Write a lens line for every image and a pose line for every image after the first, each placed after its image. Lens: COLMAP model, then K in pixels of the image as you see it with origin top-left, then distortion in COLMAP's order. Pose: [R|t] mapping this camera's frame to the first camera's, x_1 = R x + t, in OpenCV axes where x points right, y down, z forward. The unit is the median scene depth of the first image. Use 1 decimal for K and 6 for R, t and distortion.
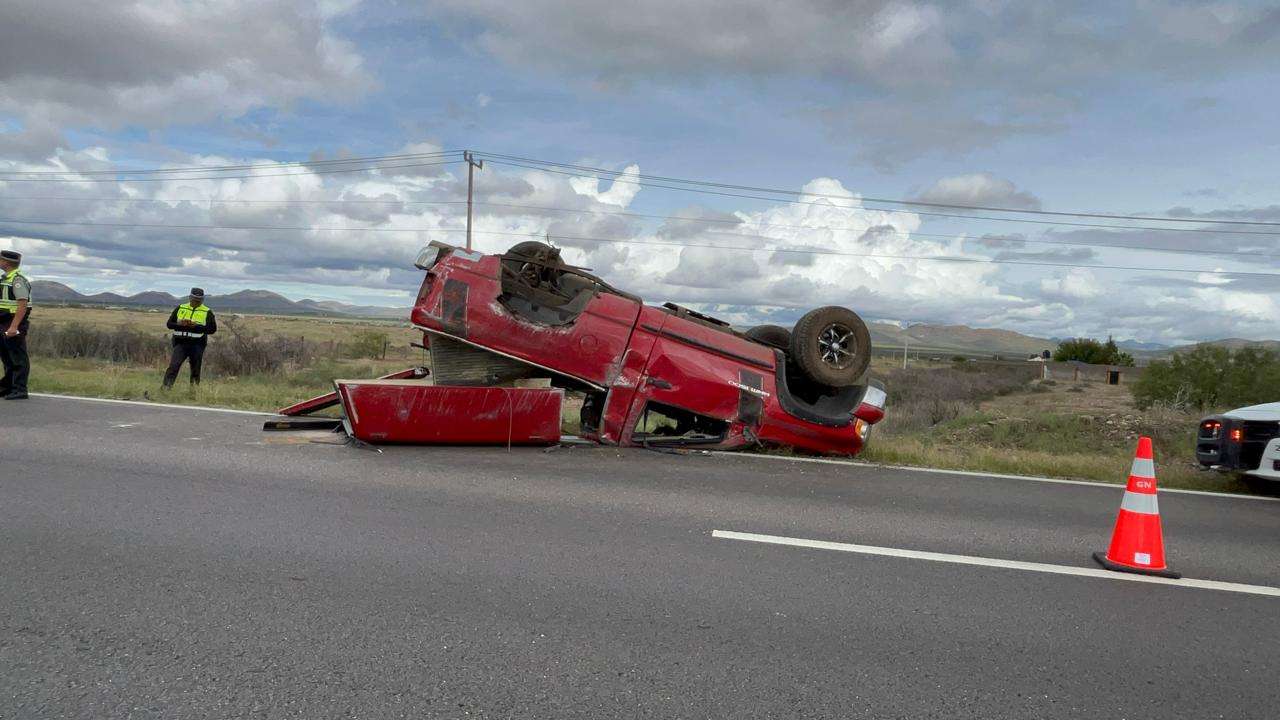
lens RADIAL K [[822.9, 0, 622.3], [0, 822.9, 361.3], [0, 0, 1]] dist [0.021052, 0.000559]
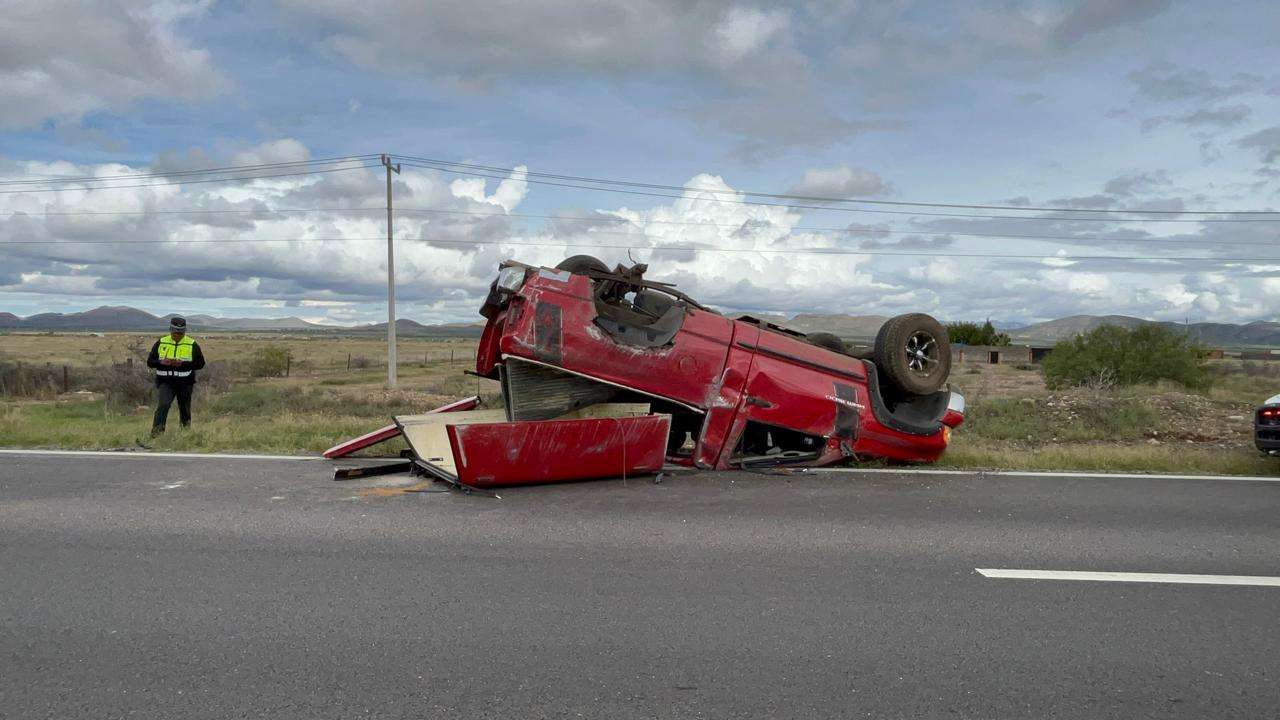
lens RADIAL K [[822.9, 0, 622.3], [0, 822.9, 361.3], [0, 0, 1]] dist [0.021052, 0.000559]
pose [[0.988601, -0.049316, 0.142252, -0.230932], [0.049041, 0.998782, 0.005443, -0.031431], [-0.142347, 0.001595, 0.989816, 0.070223]]
